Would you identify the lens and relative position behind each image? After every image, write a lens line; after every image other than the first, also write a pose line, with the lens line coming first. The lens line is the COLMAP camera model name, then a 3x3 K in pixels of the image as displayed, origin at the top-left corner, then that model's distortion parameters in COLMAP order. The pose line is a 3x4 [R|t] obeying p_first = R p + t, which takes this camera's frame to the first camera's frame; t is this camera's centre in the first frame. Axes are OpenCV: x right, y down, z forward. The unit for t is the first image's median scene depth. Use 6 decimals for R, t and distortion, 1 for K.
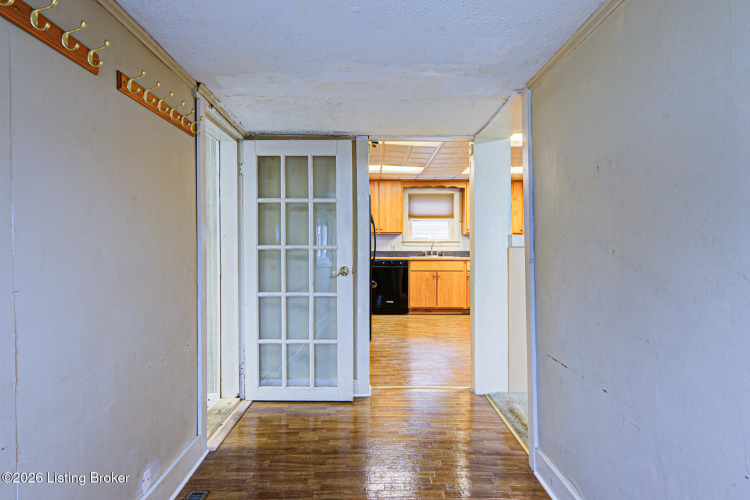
lens RADIAL K [[435.2, 0, 375.0], [0, 435.2, 250.0], [0, 0, 1]] dist [0.034140, 0.001540]
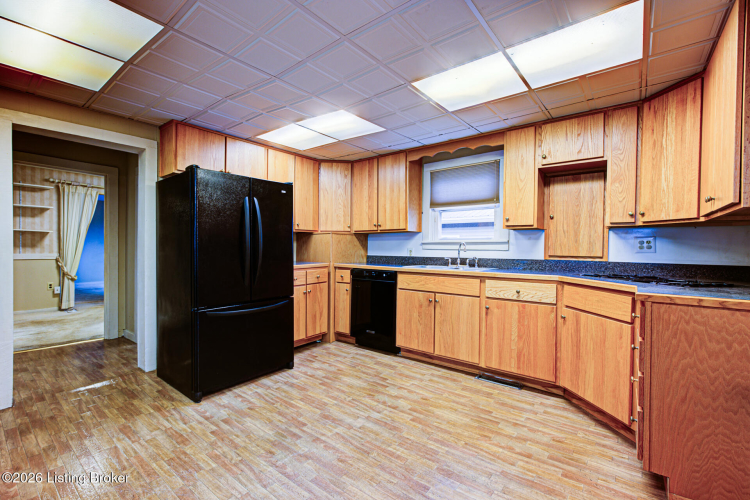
lens RADIAL K [[331.2, 0, 375.0], [0, 331.2, 250.0], [0, 0, 1]] dist [0.003094, 0.000868]
pose [[0.772764, 0.008123, -0.634642, 0.343735], [-0.013627, 0.999900, -0.003795, -0.005637], [0.634548, 0.011581, 0.772797, 0.571915]]
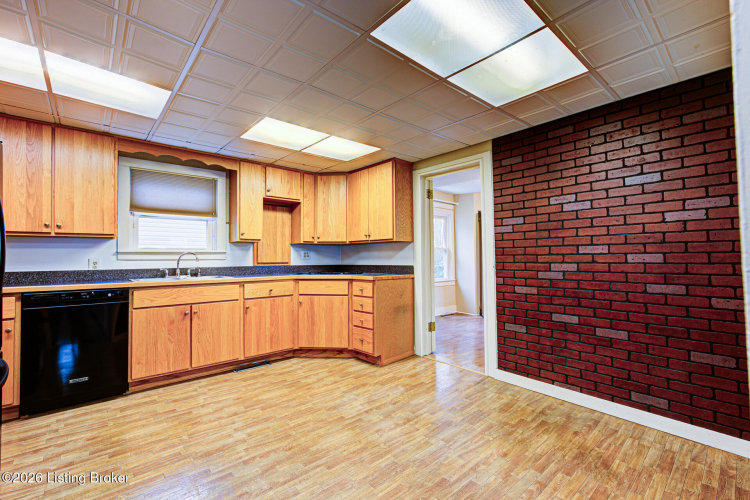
lens RADIAL K [[331.2, 0, 375.0], [0, 331.2, 250.0], [0, 0, 1]] dist [0.003094, 0.000868]
pose [[0.762630, 0.007087, 0.646796, 0.042547], [0.015212, 0.999467, -0.028888, -0.005555], [-0.646656, 0.031870, 0.762116, 0.486775]]
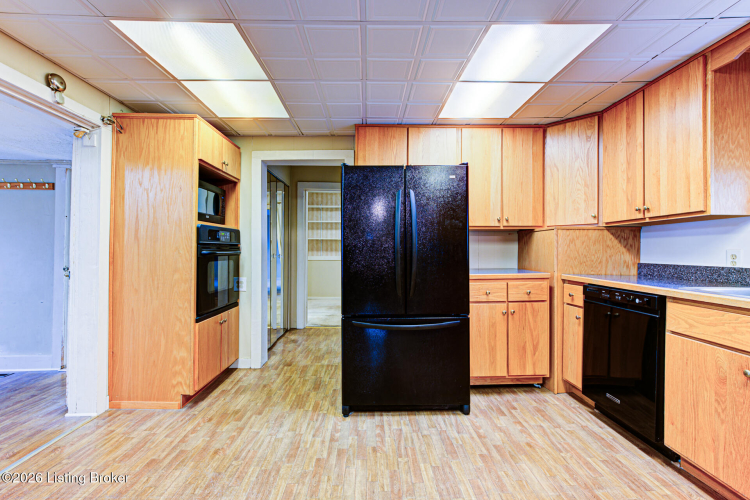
lens RADIAL K [[334.5, 0, 375.0], [0, 334.5, 250.0], [0, 0, 1]] dist [0.001966, 0.000430]
pose [[-0.002532, -0.002917, -0.999993, 0.310410], [-0.013561, 0.999904, -0.002882, -0.007072], [0.999905, 0.013553, -0.002572, 0.745338]]
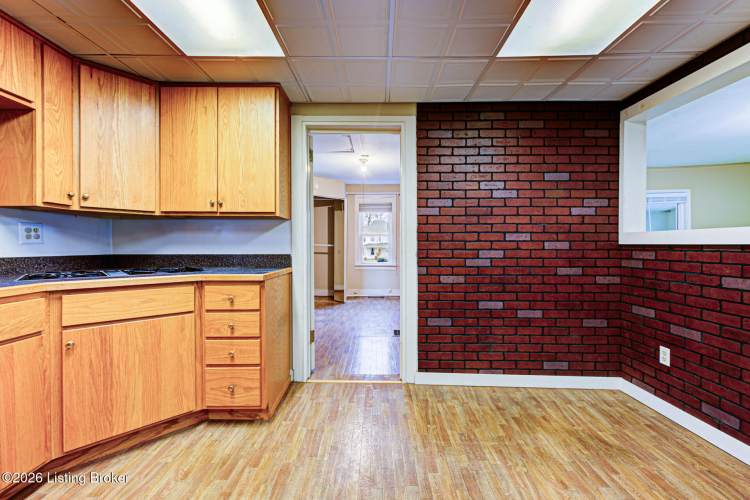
lens RADIAL K [[313.2, 0, 375.0], [0, 313.2, 250.0], [0, 0, 1]] dist [-0.003256, -0.000290]
pose [[0.029110, -0.020064, 0.999375, 0.089932], [0.006475, 0.999781, 0.019883, -0.006070], [-0.999555, 0.005892, 0.029233, 0.743140]]
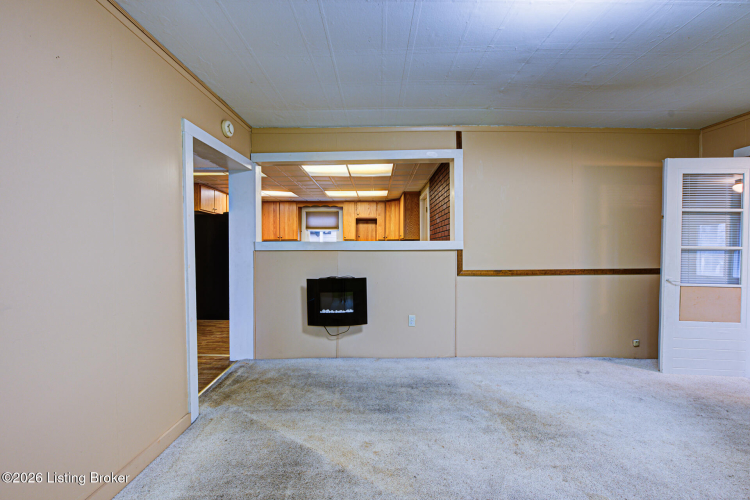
lens RADIAL K [[313.2, 0, 375.0], [0, 313.2, 250.0], [0, 0, 1]] dist [-0.003256, -0.000290]
pose [[0.999648, -0.004734, -0.026114, 0.328673], [0.004597, 0.999975, -0.005308, -0.001420], [0.026138, 0.005186, 0.999645, 0.022885]]
